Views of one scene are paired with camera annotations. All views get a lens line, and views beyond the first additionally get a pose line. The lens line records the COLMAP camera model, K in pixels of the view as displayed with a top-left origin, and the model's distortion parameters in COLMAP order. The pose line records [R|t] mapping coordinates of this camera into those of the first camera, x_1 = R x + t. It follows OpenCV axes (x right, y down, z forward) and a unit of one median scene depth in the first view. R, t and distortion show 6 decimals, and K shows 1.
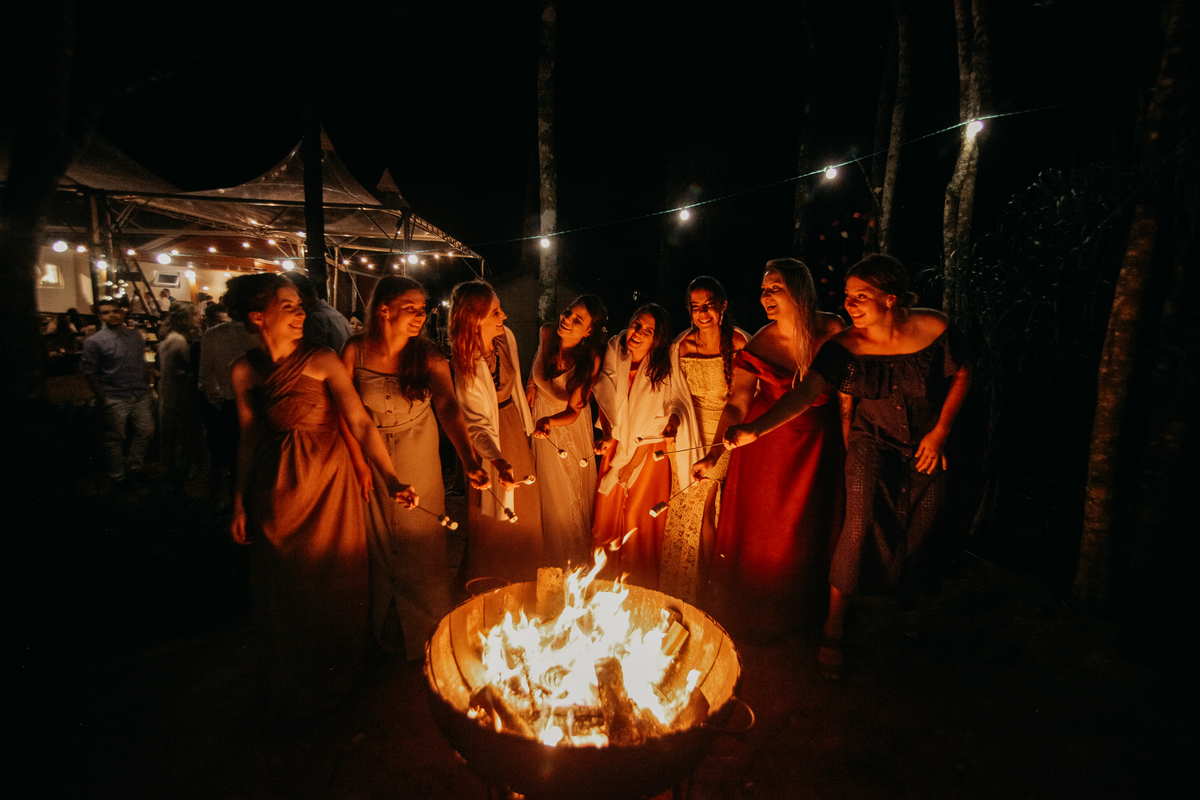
lens RADIAL K [[551.2, 0, 606.6], [0, 551.2, 404.7], [0, 0, 1]] dist [-0.017172, 0.000423]
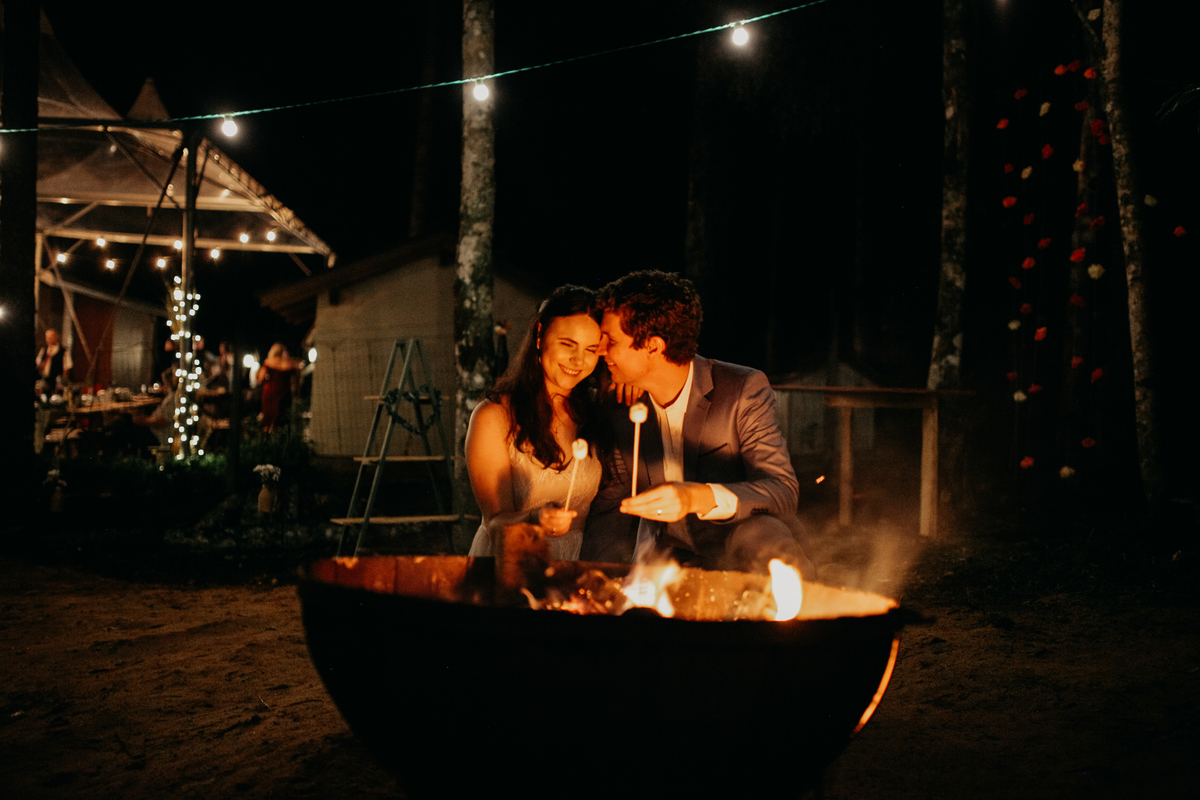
lens RADIAL K [[1137.8, 0, 597.4], [0, 1137.8, 400.4], [0, 0, 1]] dist [-0.029618, 0.000000]
pose [[0.999707, -0.014382, 0.019446, -0.017947], [0.017251, 0.987524, -0.156518, 0.127290], [-0.016953, 0.156808, 0.987484, -0.027094]]
